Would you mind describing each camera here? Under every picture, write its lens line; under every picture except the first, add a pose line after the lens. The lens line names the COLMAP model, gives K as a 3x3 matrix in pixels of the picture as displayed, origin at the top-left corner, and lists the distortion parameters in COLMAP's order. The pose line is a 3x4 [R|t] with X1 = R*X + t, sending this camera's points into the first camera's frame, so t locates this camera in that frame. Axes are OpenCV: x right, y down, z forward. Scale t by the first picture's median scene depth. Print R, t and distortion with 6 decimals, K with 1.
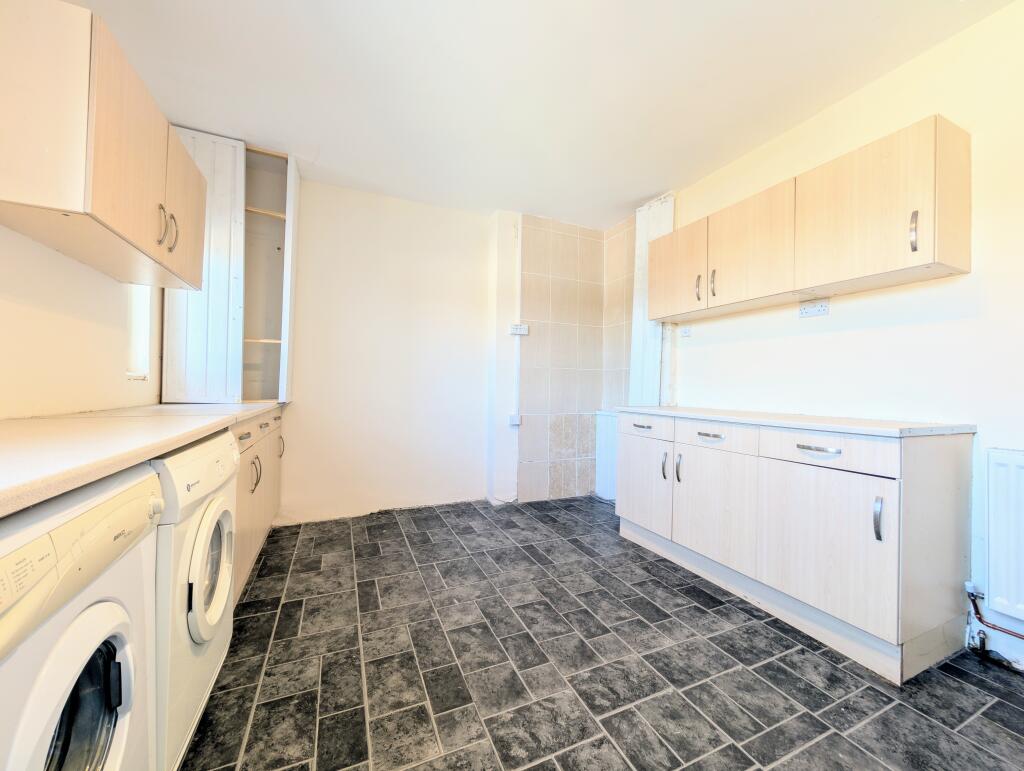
lens RADIAL K [[393.9, 0, 512.8], [0, 393.9, 383.6], [0, 0, 1]] dist [-0.002566, 0.000040]
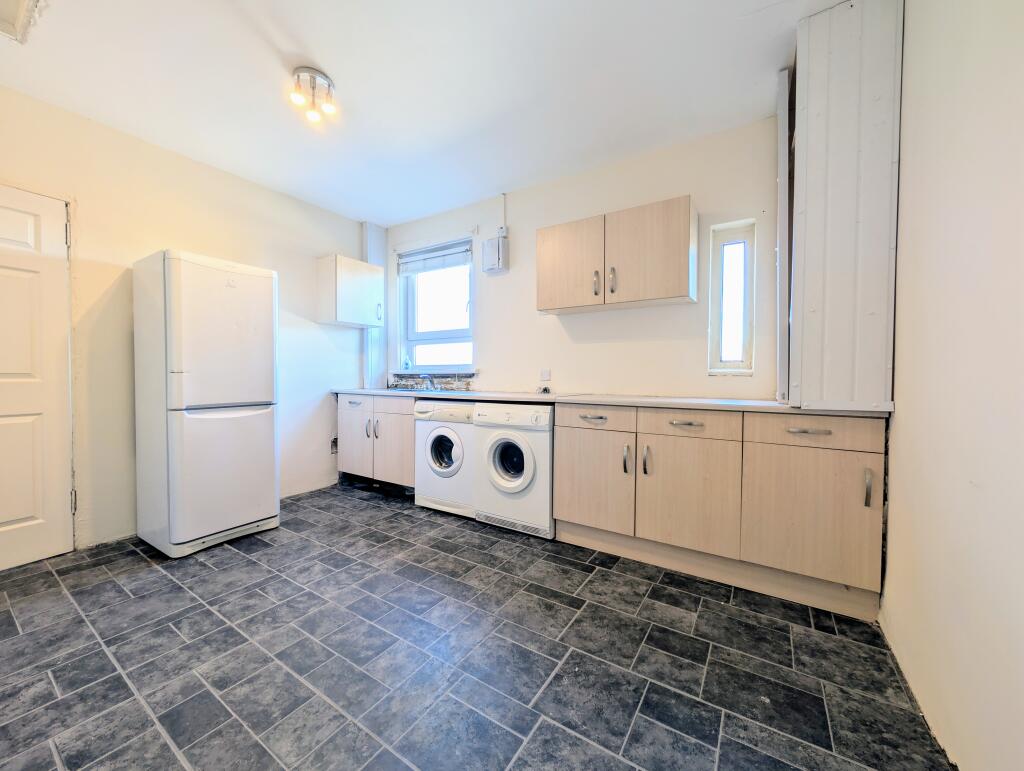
lens RADIAL K [[393.9, 0, 512.4], [0, 393.9, 382.7], [0, 0, 1]] dist [-0.002566, 0.000040]
pose [[-0.842322, -0.006786, -0.538932, 0.267922], [-0.009547, 0.999952, 0.002331, 0.015179], [0.538890, 0.007109, -0.842346, 1.945344]]
